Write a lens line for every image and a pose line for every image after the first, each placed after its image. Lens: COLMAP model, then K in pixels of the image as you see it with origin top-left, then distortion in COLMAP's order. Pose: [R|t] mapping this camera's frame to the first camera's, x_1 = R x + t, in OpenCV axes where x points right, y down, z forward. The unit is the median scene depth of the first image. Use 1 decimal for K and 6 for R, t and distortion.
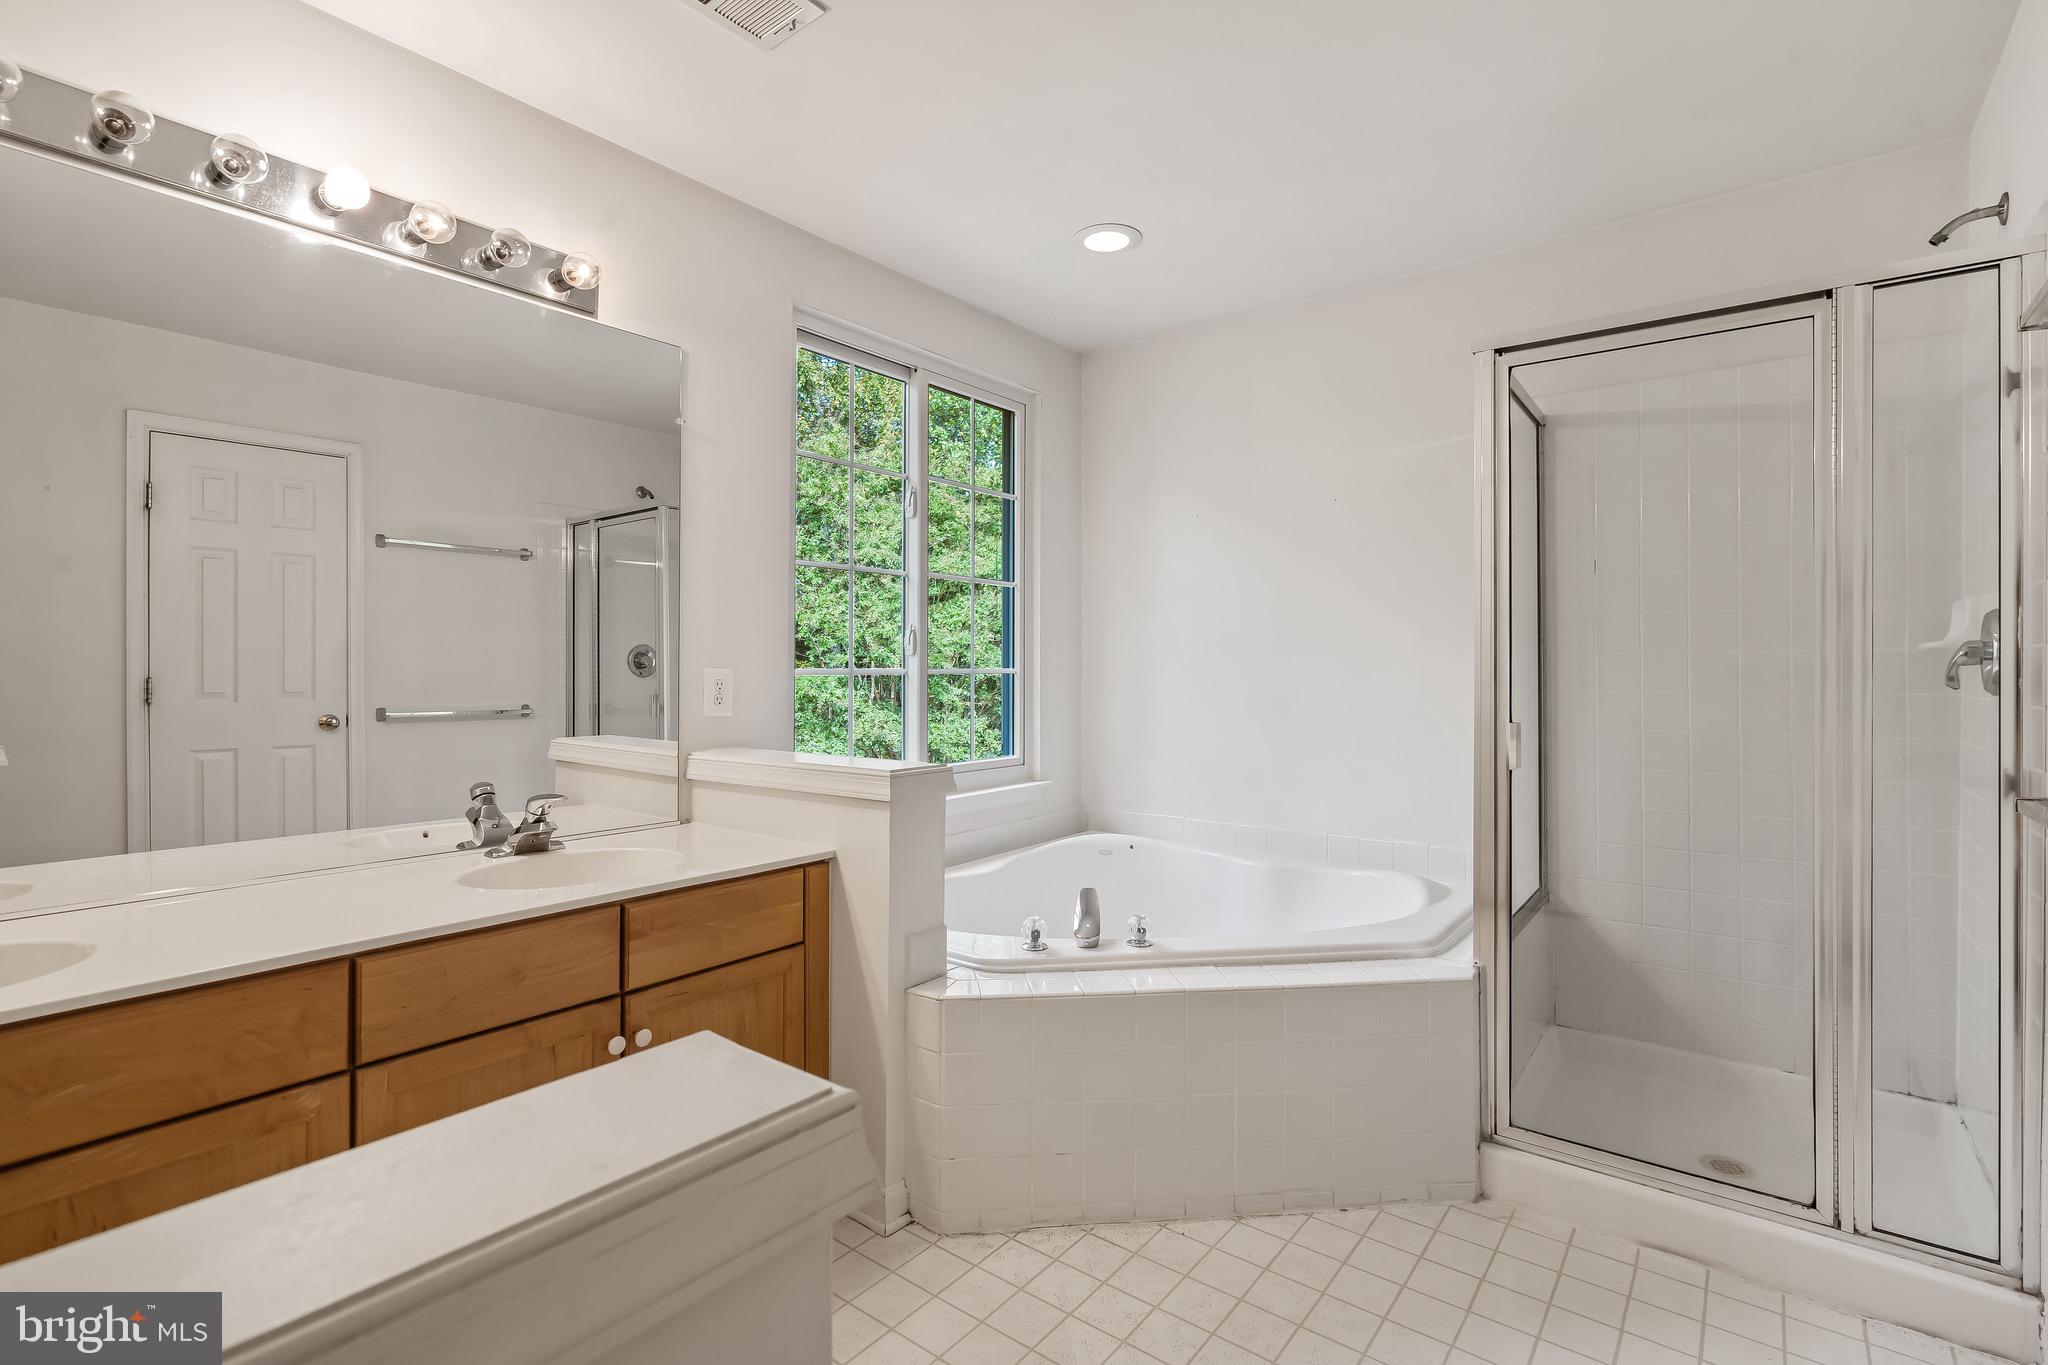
lens RADIAL K [[939.8, 0, 1006.9], [0, 939.8, 666.7], [0, 0, 1]] dist [-0.006030, 0.002568]
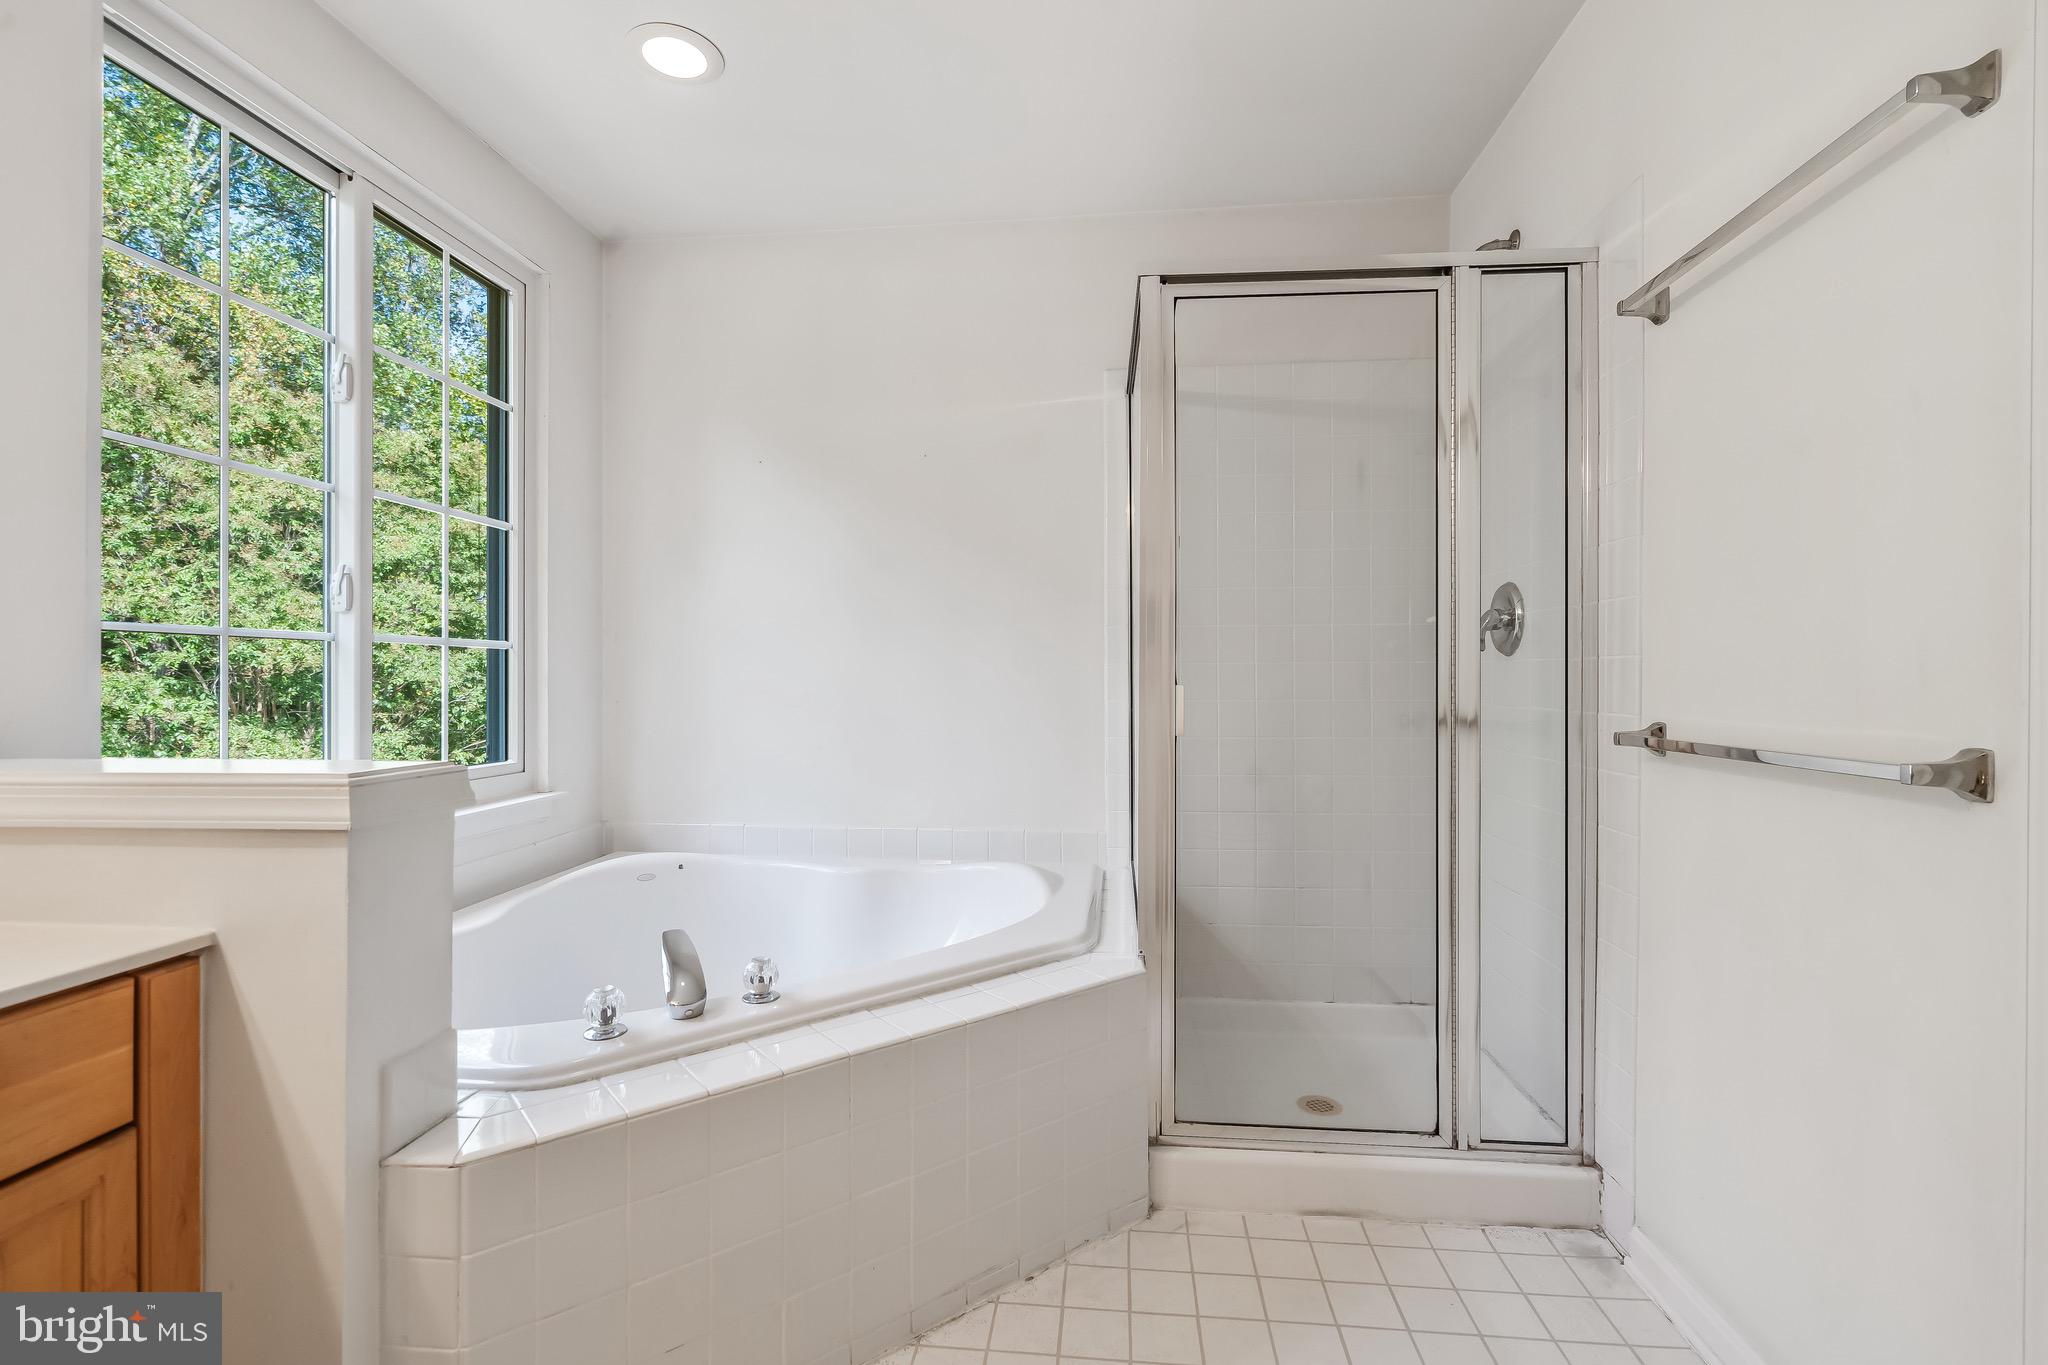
lens RADIAL K [[939.8, 0, 1033.7], [0, 939.8, 675.9], [0, 0, 1]] dist [-0.006030, 0.002568]
pose [[0.841743, -0.001882, 0.539875, -0.074529], [-0.000389, 0.999992, 0.004094, 0.045446], [-0.539879, -0.003656, 0.841735, 0.289404]]
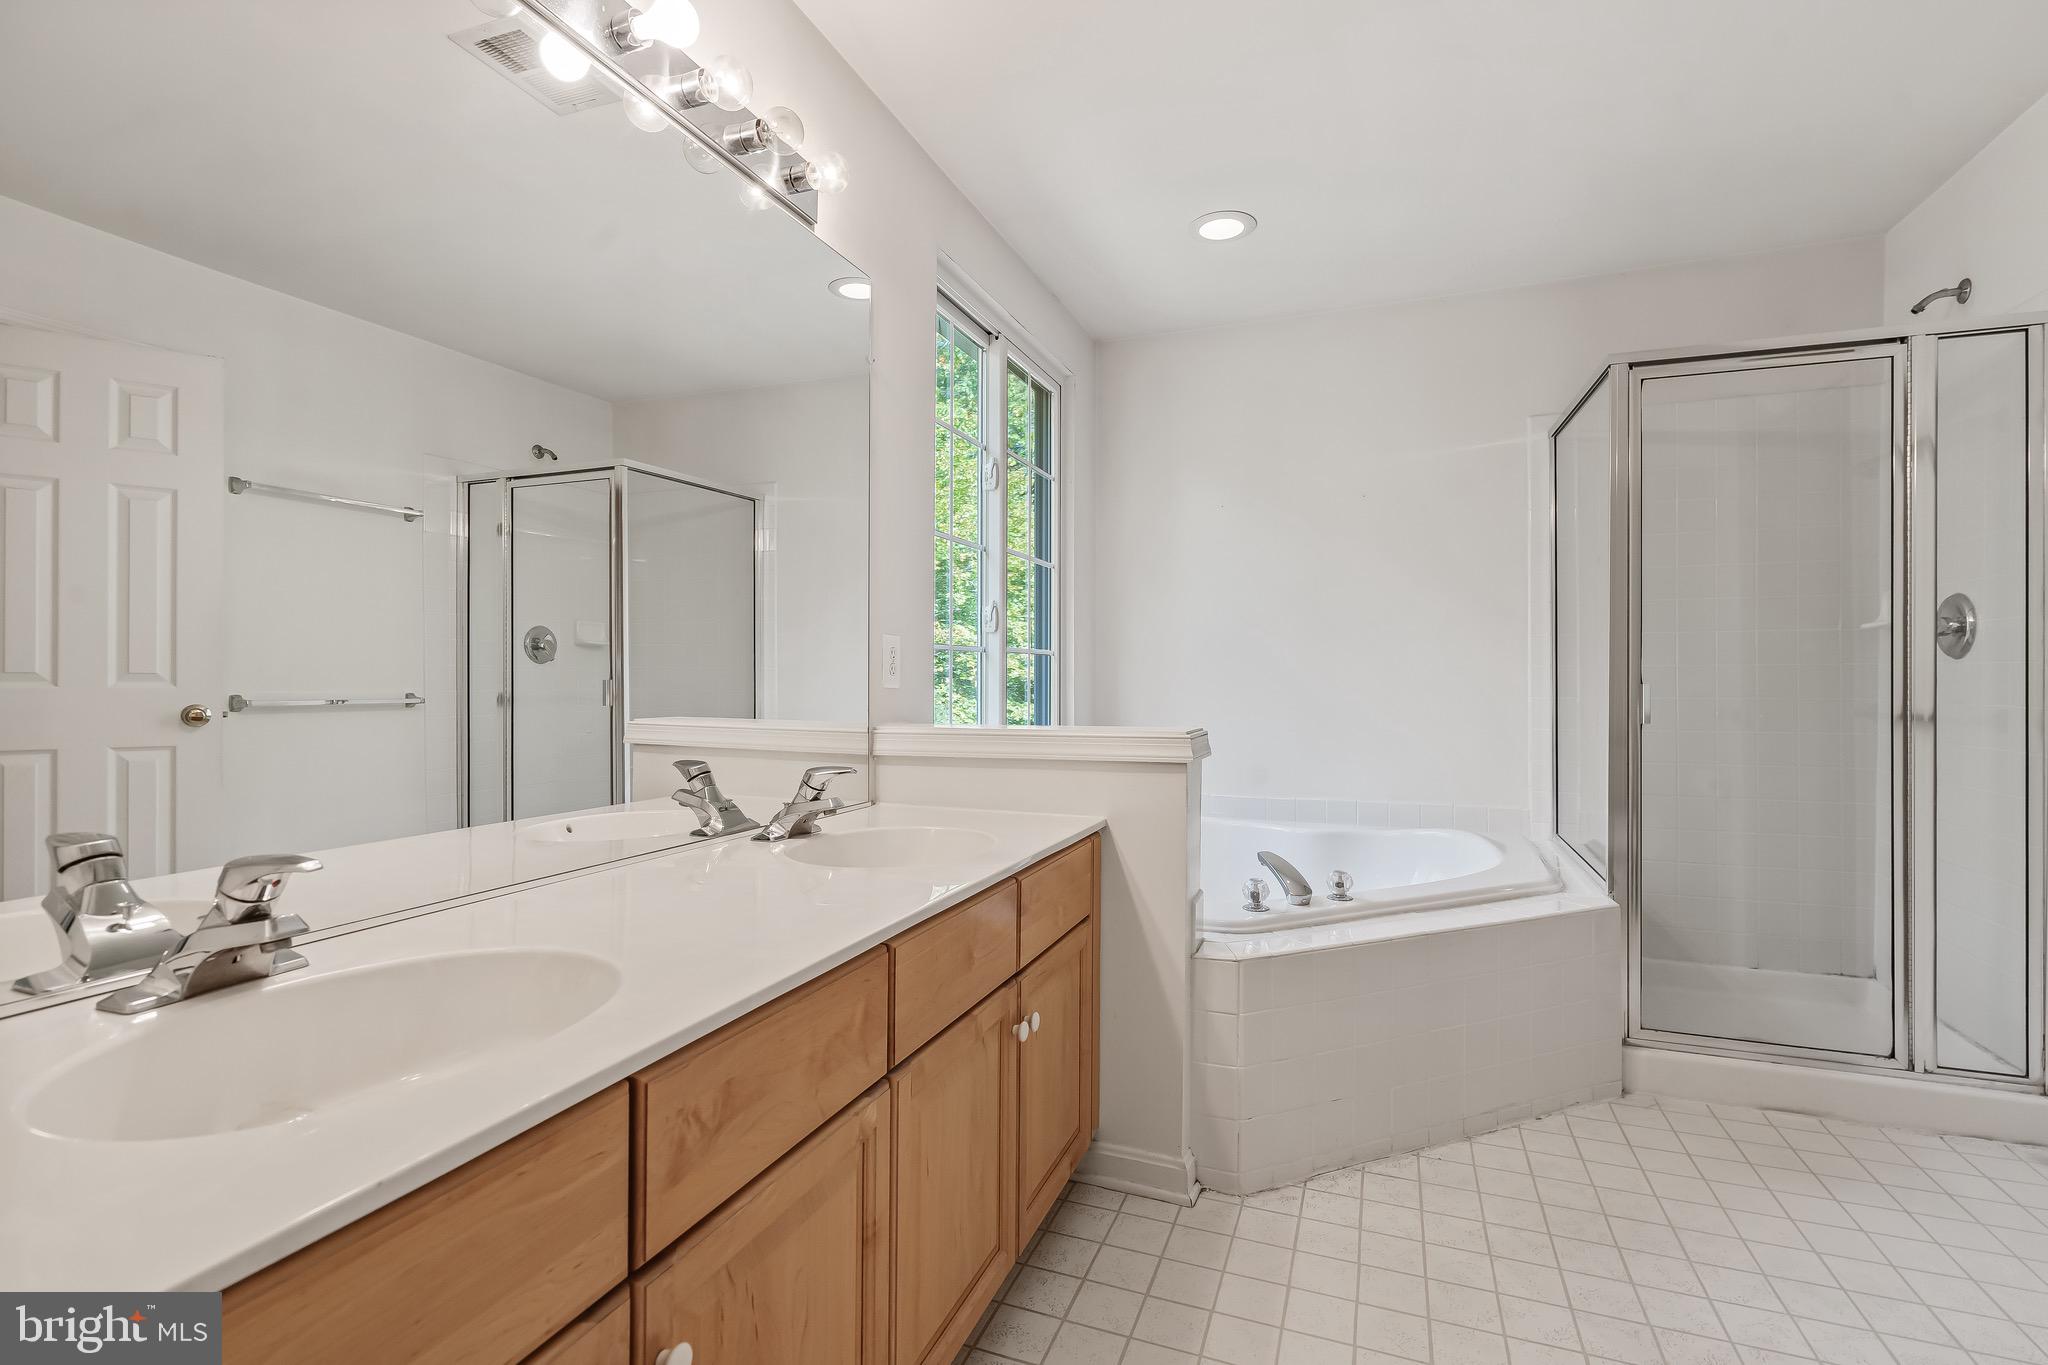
lens RADIAL K [[939.8, 0, 1045.4], [0, 939.8, 673.6], [0, 0, 1]] dist [-0.006030, 0.002568]
pose [[0.957017, -0.001137, 0.290031, -0.494269], [0.000147, 0.999994, 0.003435, 0.041383], [-0.290033, -0.003245, 0.957011, 0.095142]]
